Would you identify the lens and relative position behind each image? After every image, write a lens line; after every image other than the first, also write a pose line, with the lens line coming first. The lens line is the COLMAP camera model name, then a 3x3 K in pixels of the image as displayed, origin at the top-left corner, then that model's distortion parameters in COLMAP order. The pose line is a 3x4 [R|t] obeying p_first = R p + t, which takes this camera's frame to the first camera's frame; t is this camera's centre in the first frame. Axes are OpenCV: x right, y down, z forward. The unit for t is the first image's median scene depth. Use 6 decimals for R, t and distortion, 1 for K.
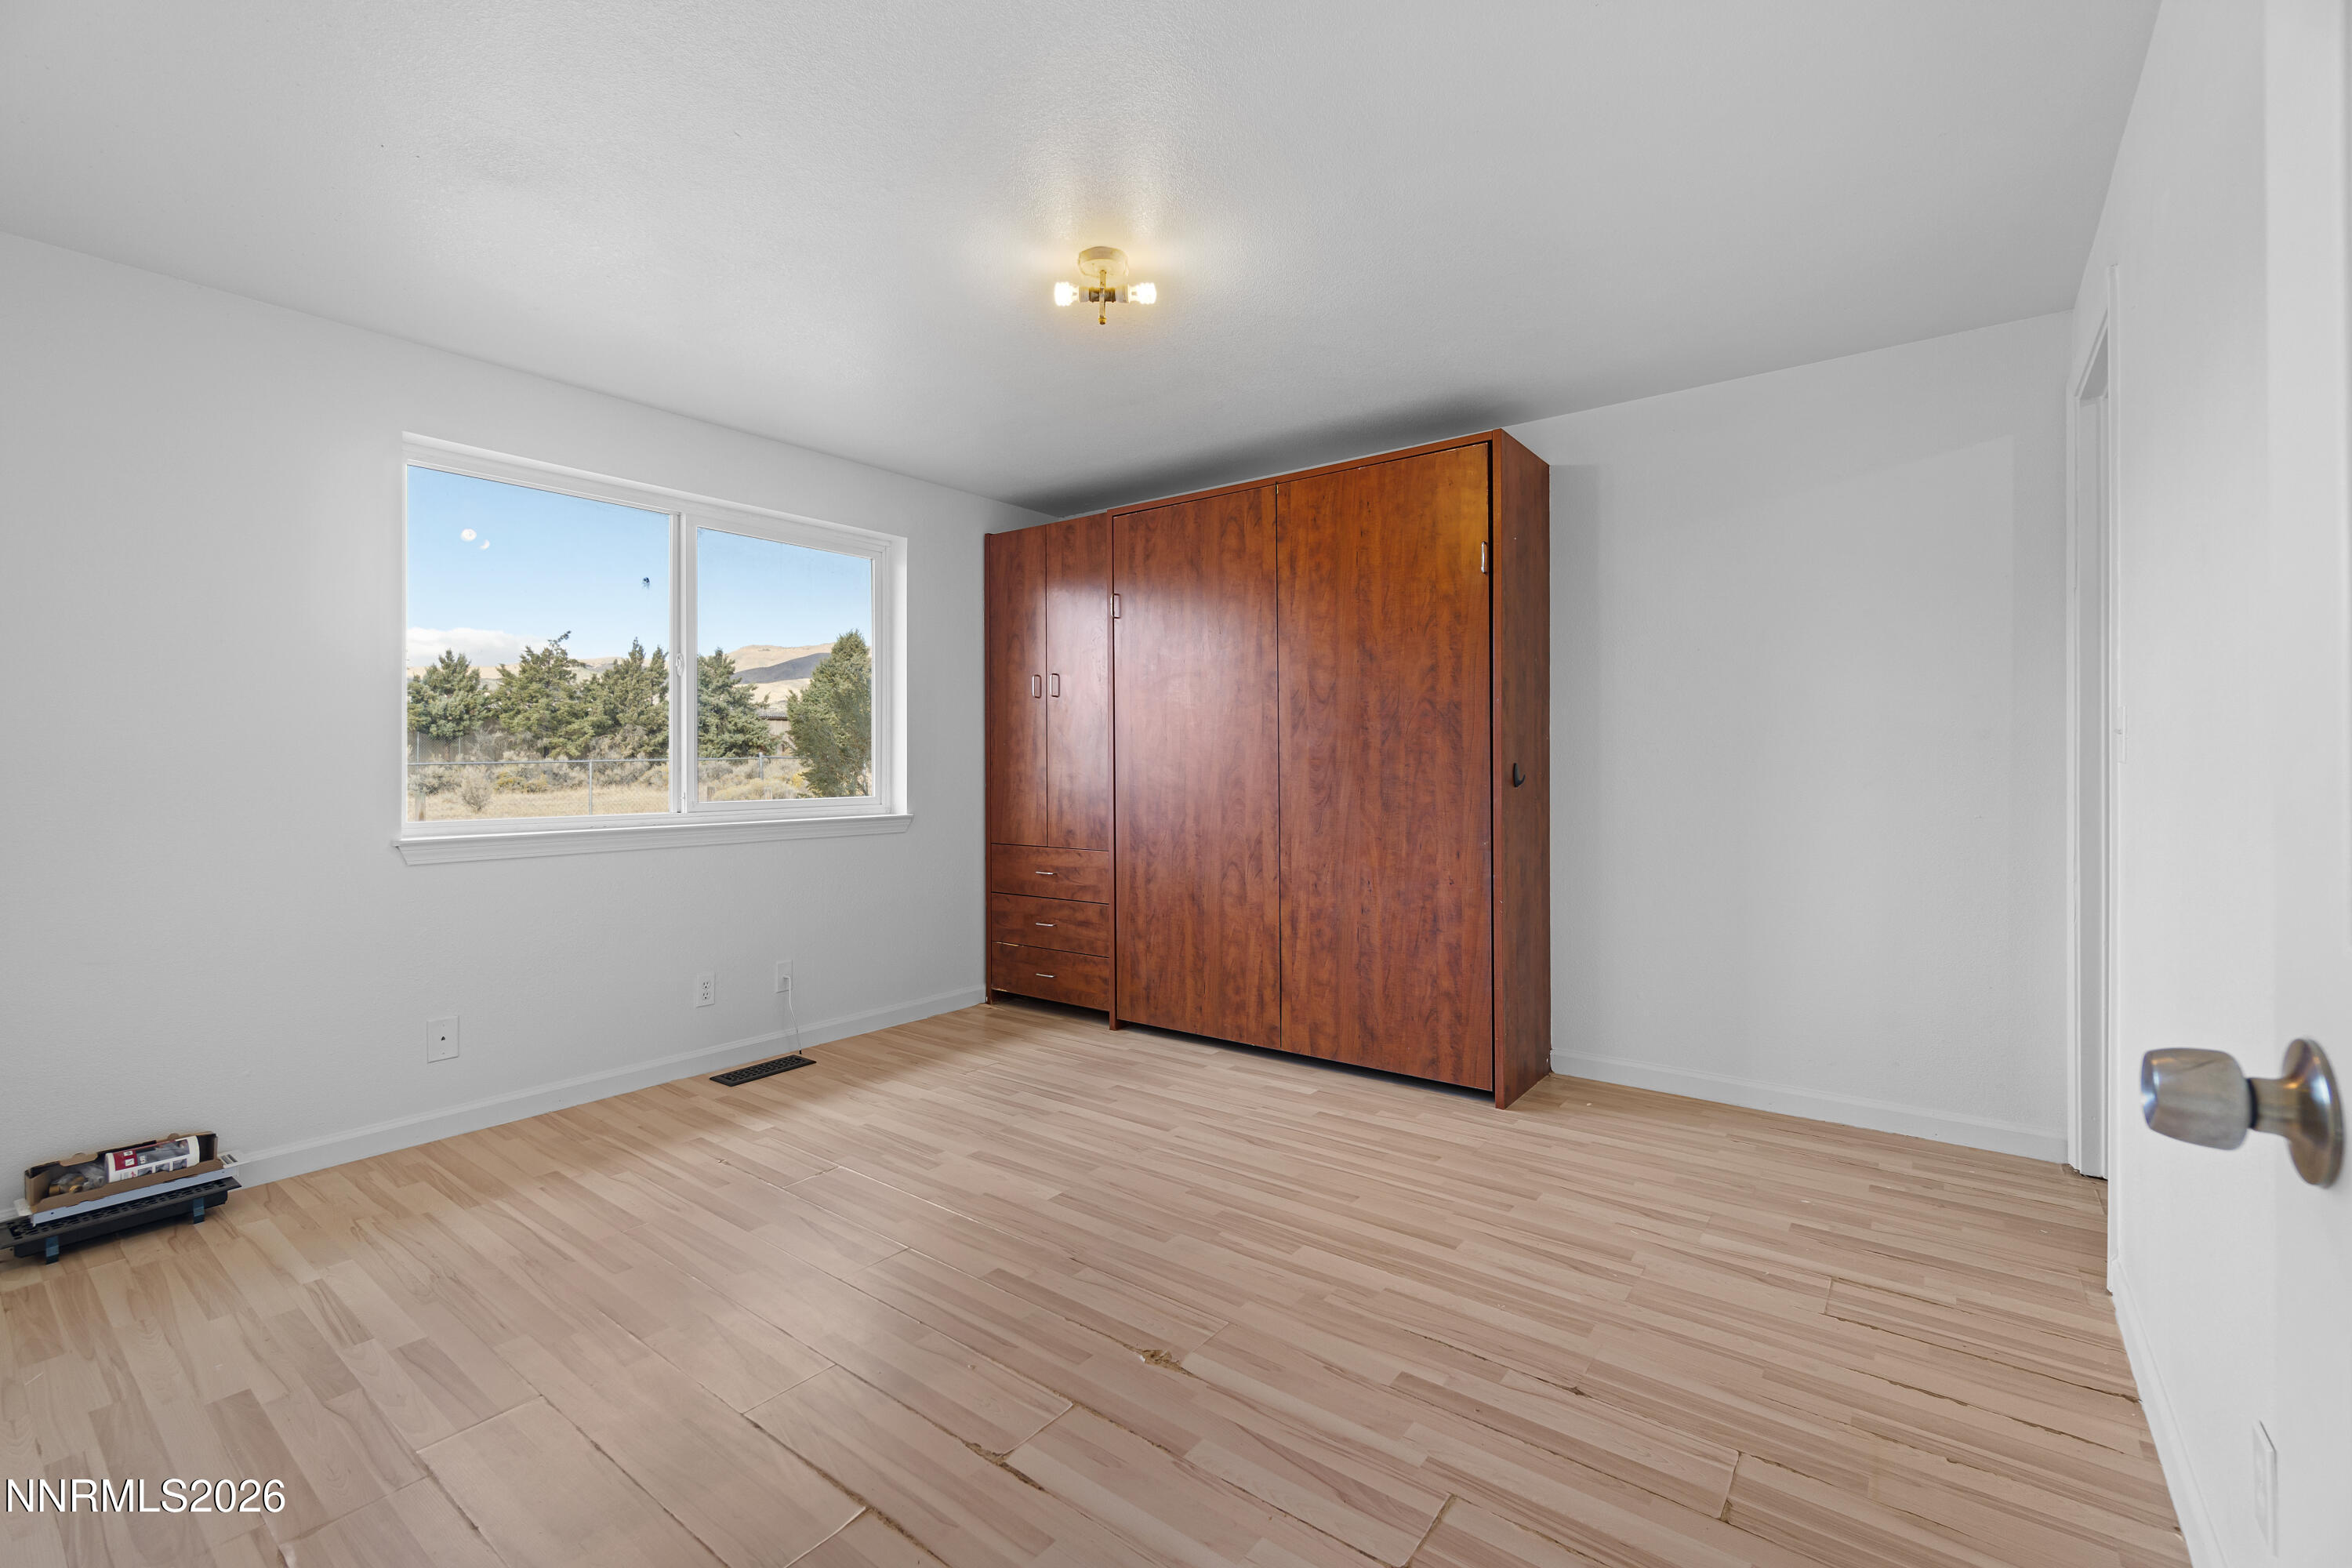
lens RADIAL K [[1019.8, 0, 1168.8], [0, 1019.8, 773.9], [0, 0, 1]] dist [-0.004874, 0.000064]
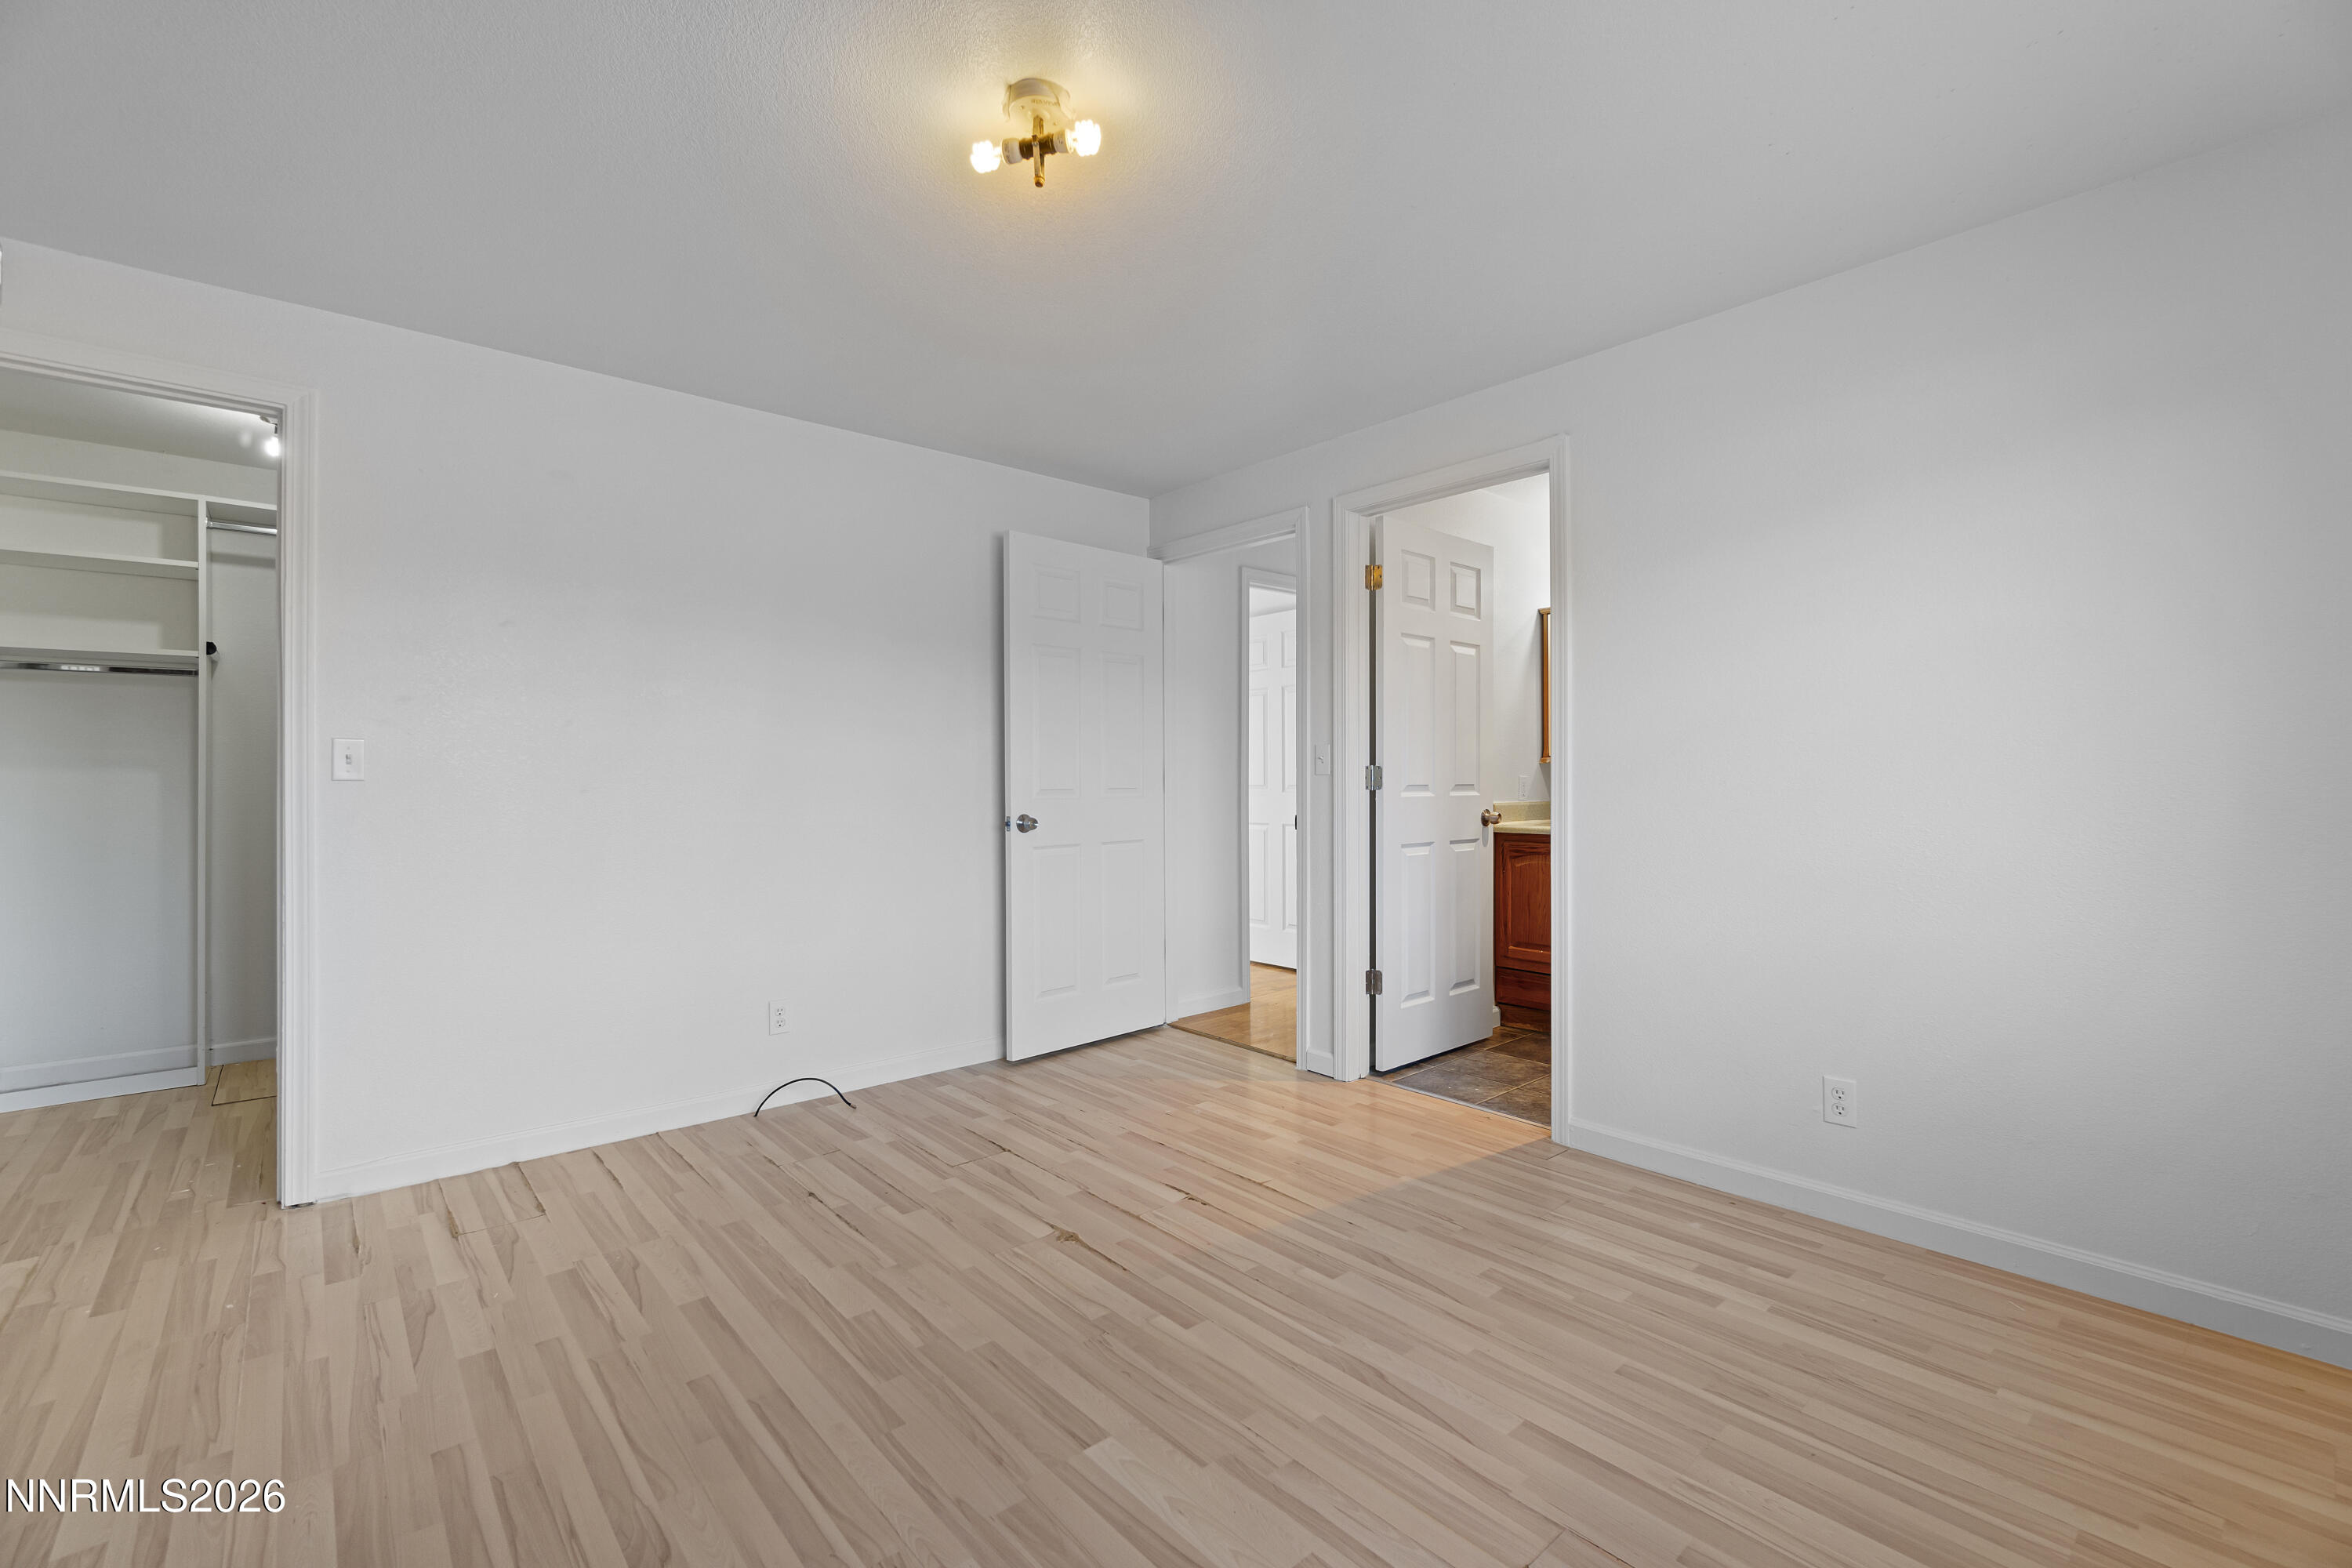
lens RADIAL K [[1019.8, 0, 1168.8], [0, 1019.8, 773.9], [0, 0, 1]] dist [-0.004874, 0.000064]
pose [[-0.979863, 0.006157, 0.199578, -0.349140], [0.007283, 0.999961, 0.004908, -0.015778], [-0.199540, 0.006263, -0.979870, 1.962462]]
